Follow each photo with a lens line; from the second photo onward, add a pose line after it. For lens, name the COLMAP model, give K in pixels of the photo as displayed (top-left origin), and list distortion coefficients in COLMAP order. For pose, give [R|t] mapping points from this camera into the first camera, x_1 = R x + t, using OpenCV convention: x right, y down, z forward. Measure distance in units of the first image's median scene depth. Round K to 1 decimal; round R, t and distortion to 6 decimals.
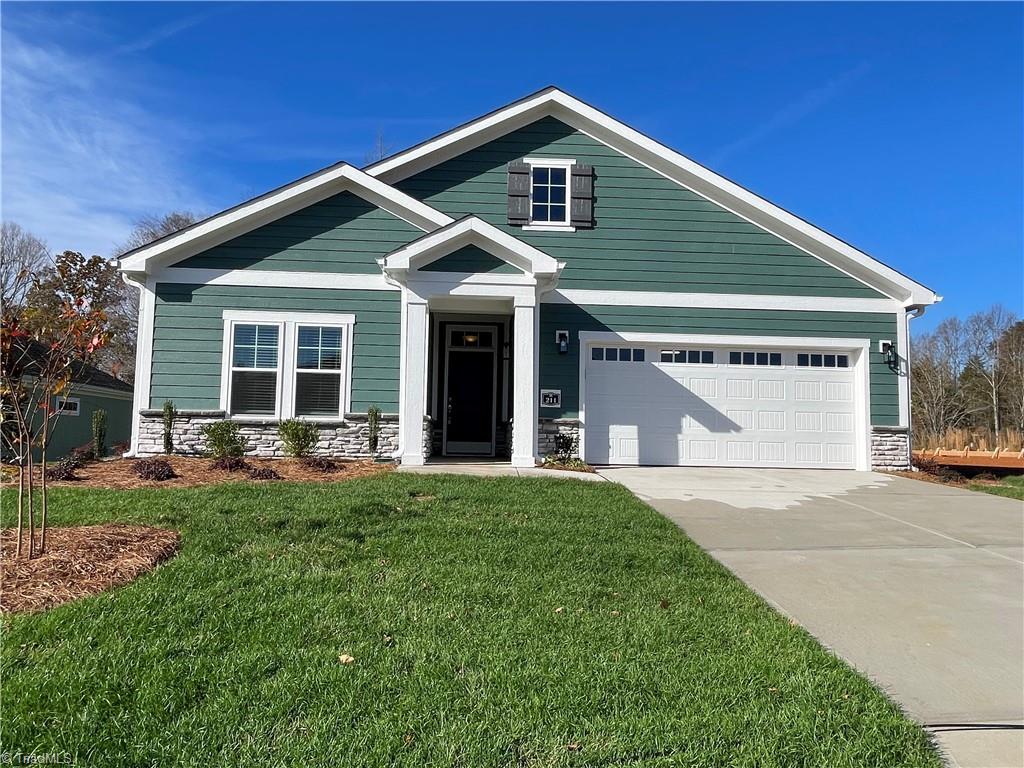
lens RADIAL K [[682.7, 0, 502.6], [0, 682.7, 388.8], [0, 0, 1]] dist [0.021835, -0.006937]
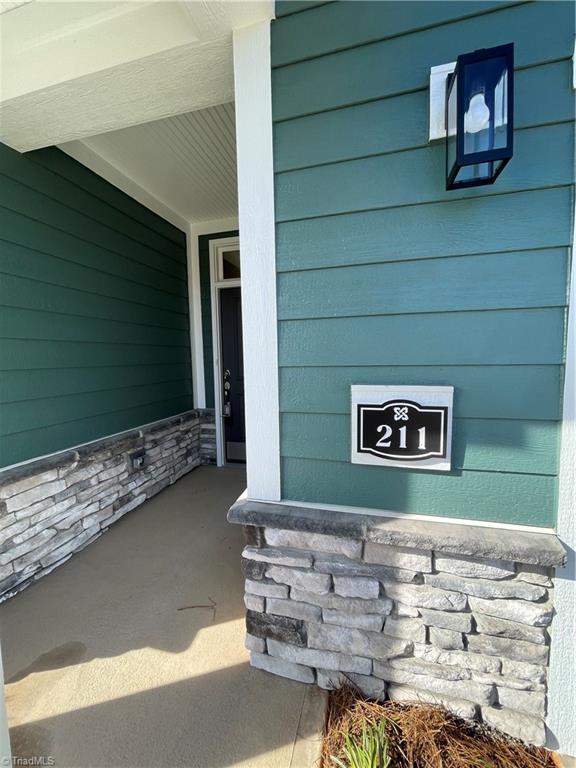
lens RADIAL K [[311.8, 0, 286.1], [0, 311.8, 380.8], [0, 0, 1]] dist [-0.003397, 0.003509]
pose [[0.947914, -0.004311, -0.318499, 0.072996], [0.051119, 0.989007, 0.138753, -0.015665], [0.314399, -0.147807, 0.937713, 0.971840]]
